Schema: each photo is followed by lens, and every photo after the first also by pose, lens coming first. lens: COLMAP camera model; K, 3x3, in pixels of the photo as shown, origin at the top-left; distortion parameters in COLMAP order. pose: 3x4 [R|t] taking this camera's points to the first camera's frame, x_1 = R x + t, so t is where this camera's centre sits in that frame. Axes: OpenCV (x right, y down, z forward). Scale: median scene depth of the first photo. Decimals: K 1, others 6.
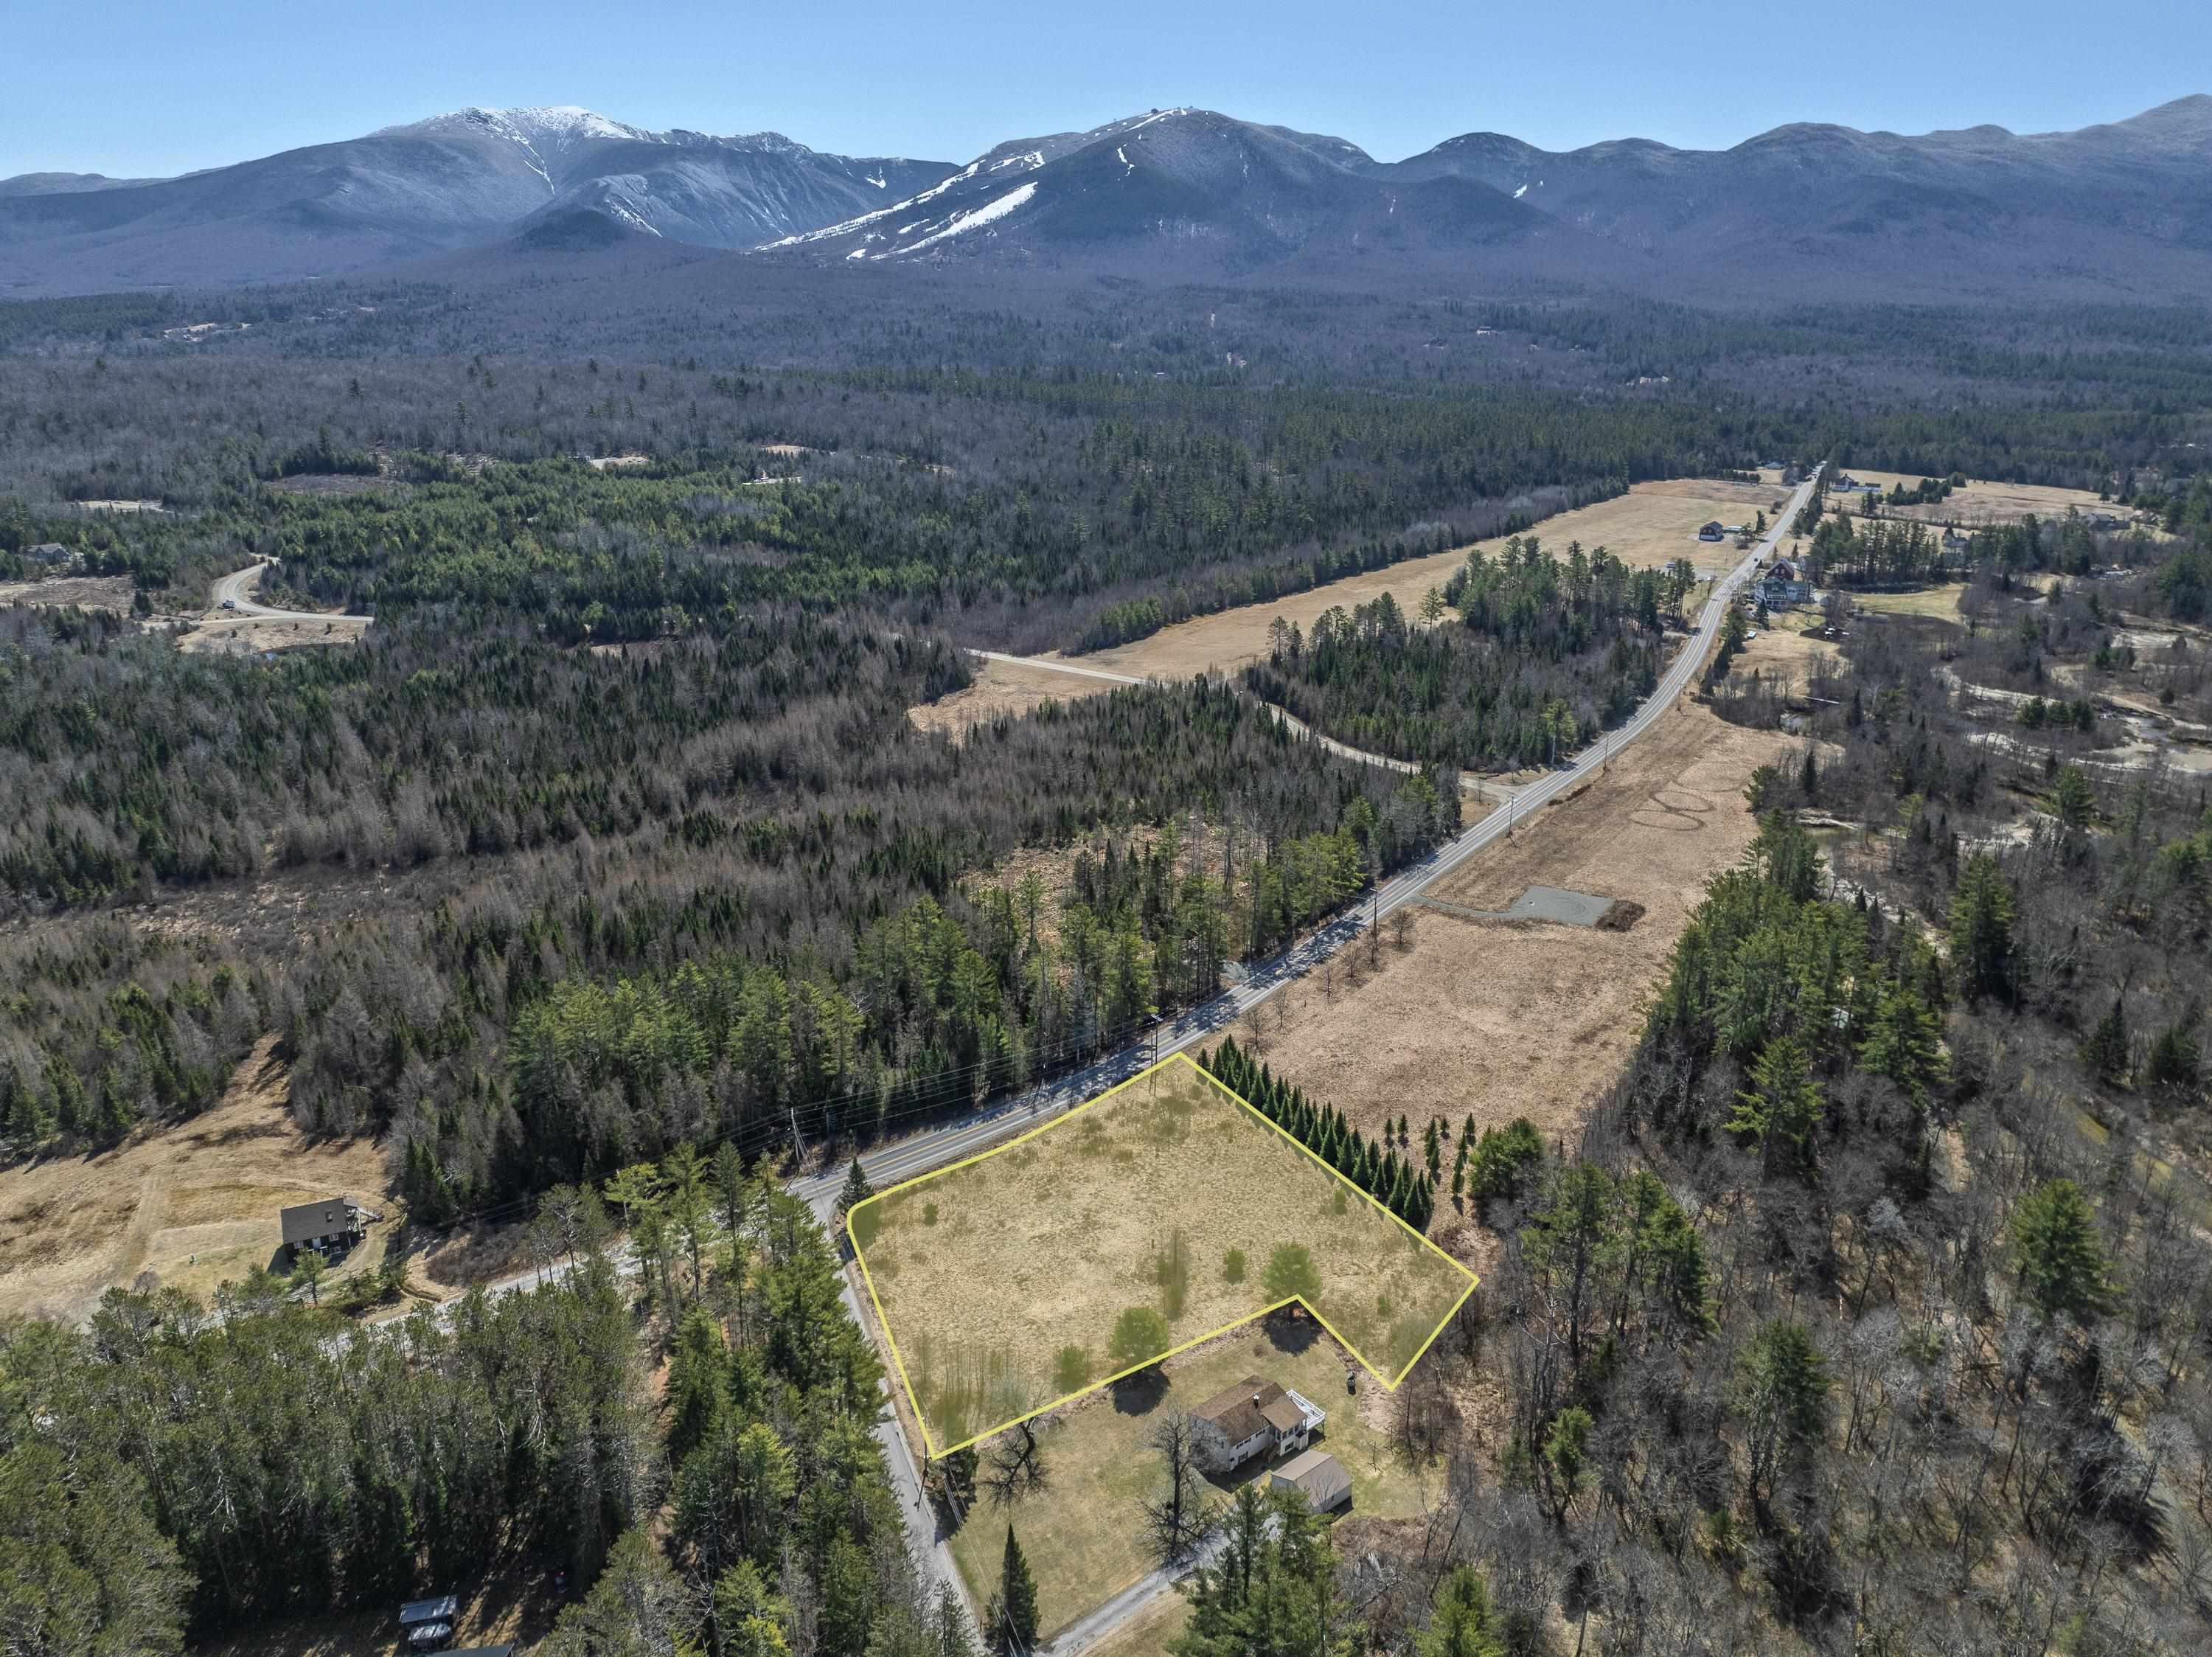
lens RADIAL K [[1564.1, 0, 1102.5], [0, 1564.1, 820.5], [0, 0, 1]] dist [-0.044463, 0.008782]
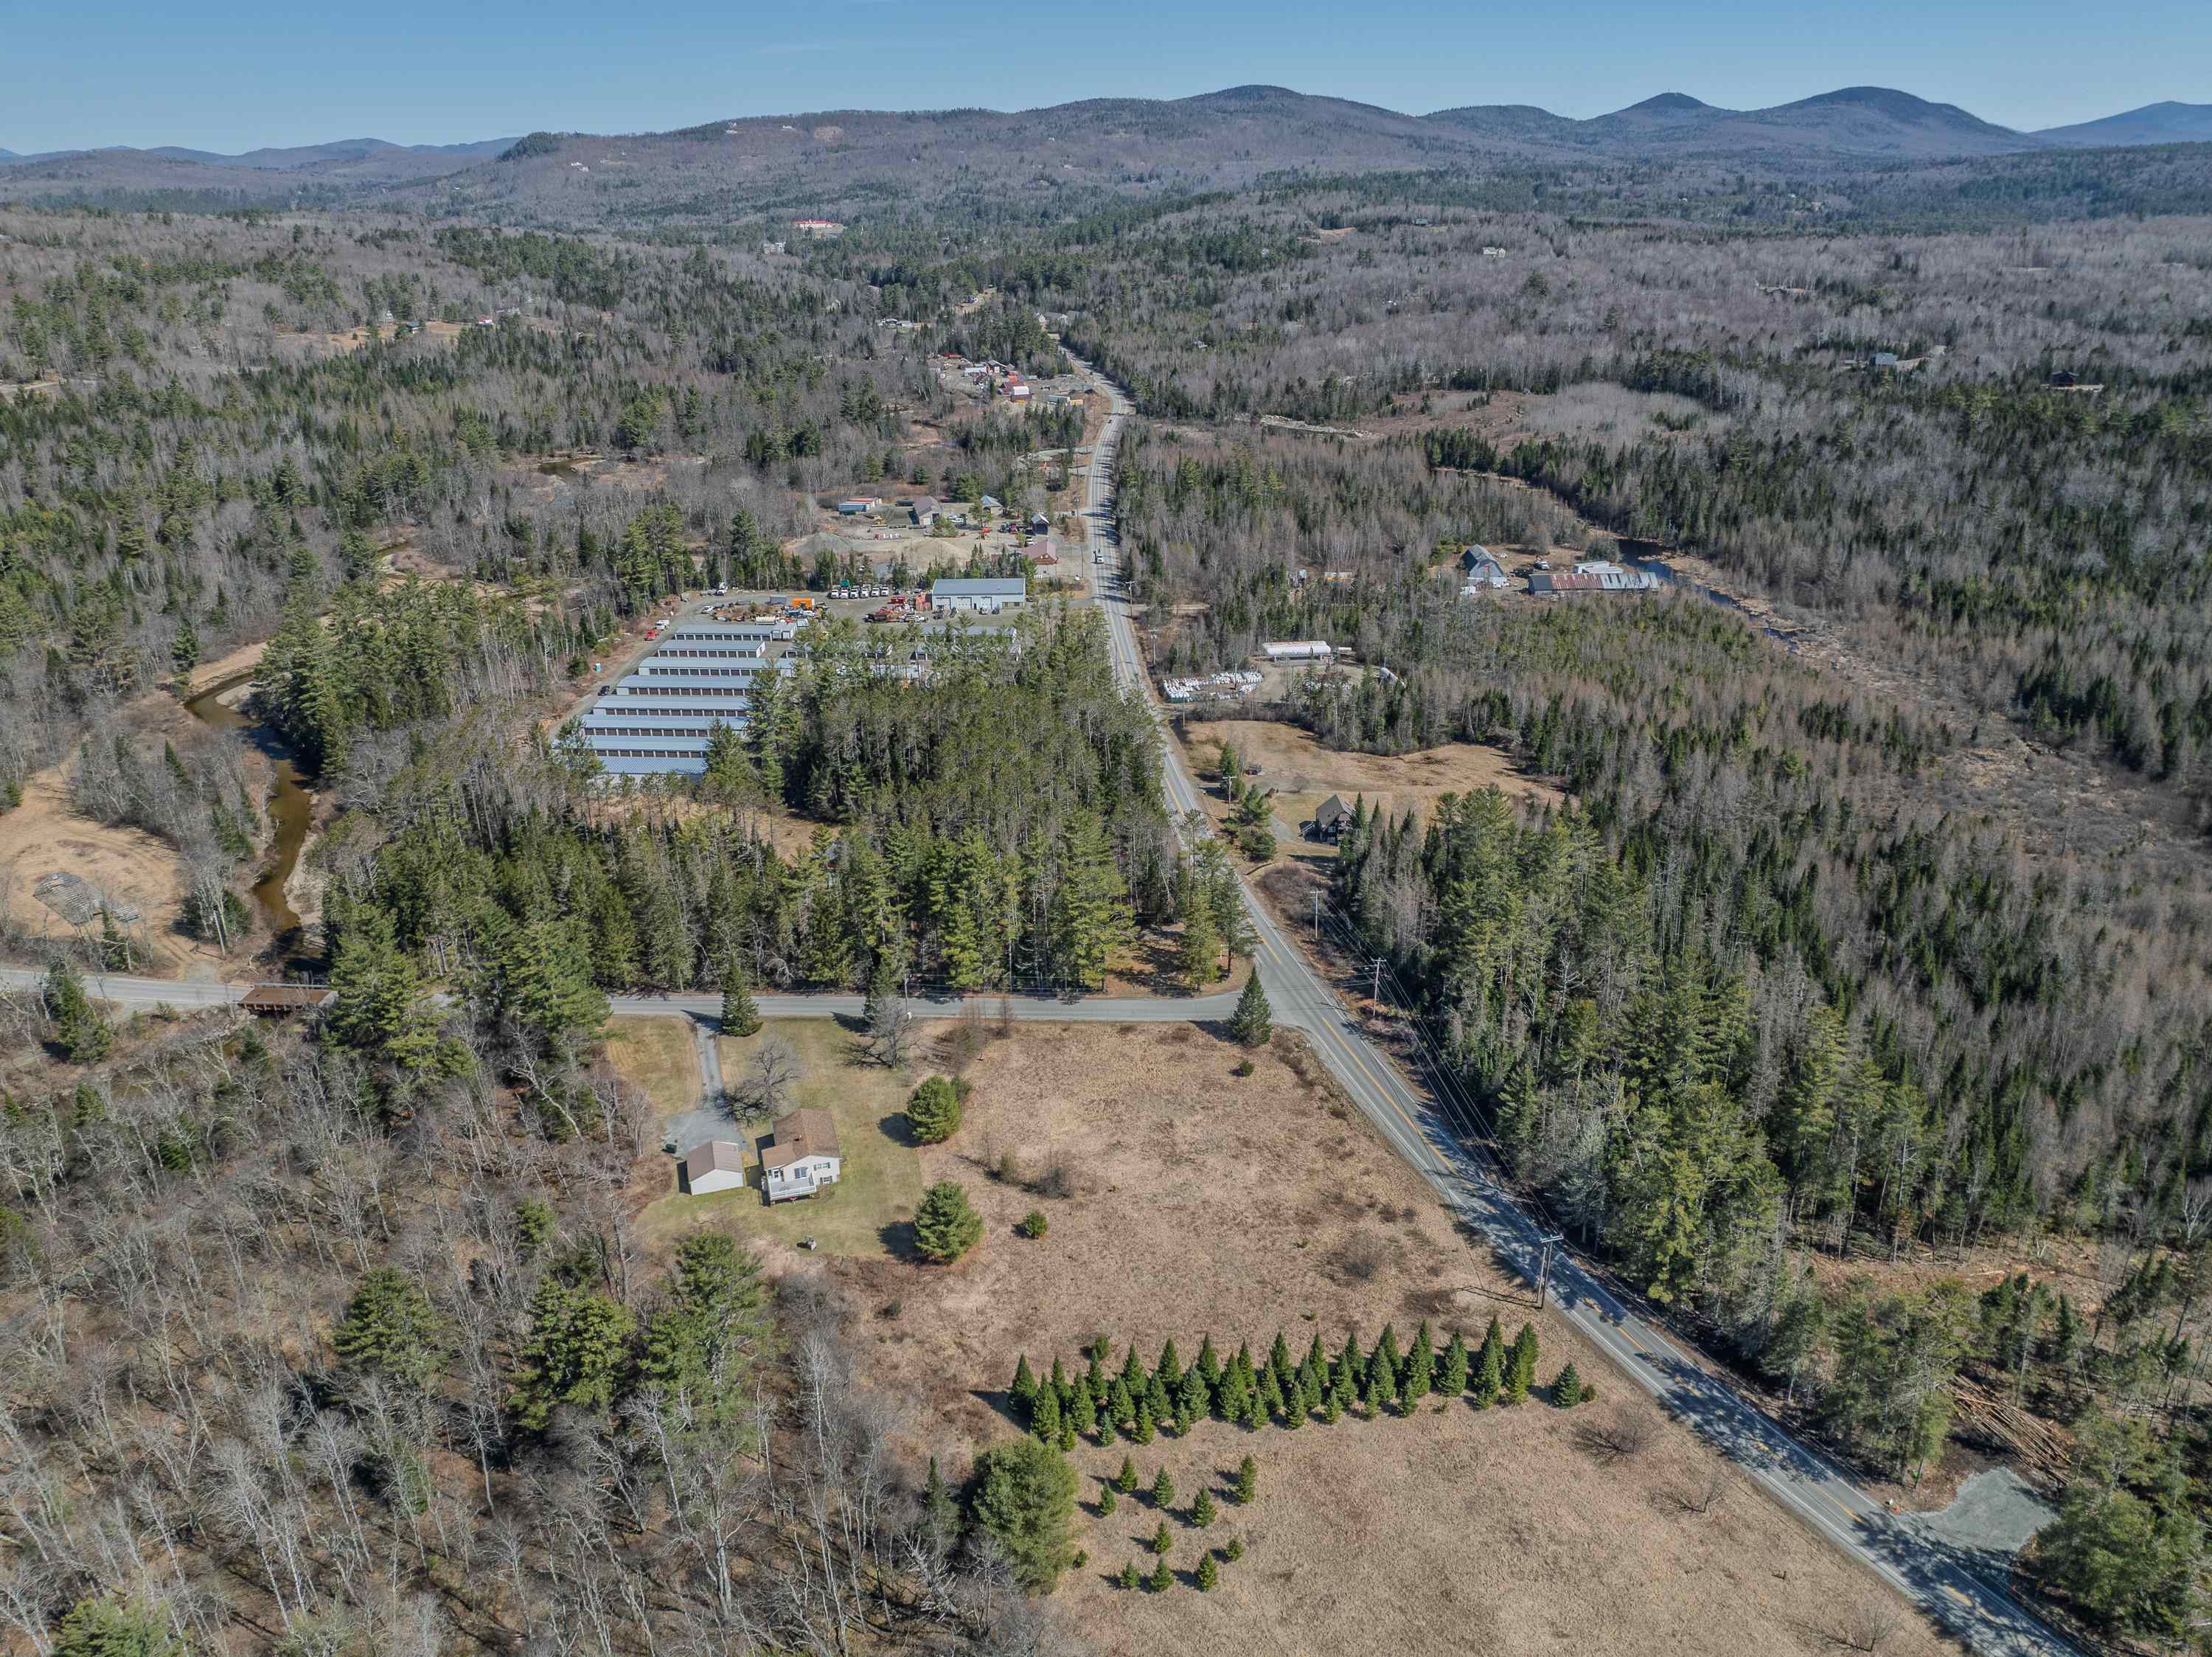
lens RADIAL K [[1564.1, 0, 1102.5], [0, 1564.1, 820.5], [0, 0, 1]] dist [-0.044463, 0.008782]
pose [[-0.383385, 0.364297, -0.848707, 0.269837], [-0.286813, 0.826531, 0.484340, -0.125549], [0.877926, 0.429109, -0.212394, 0.414091]]
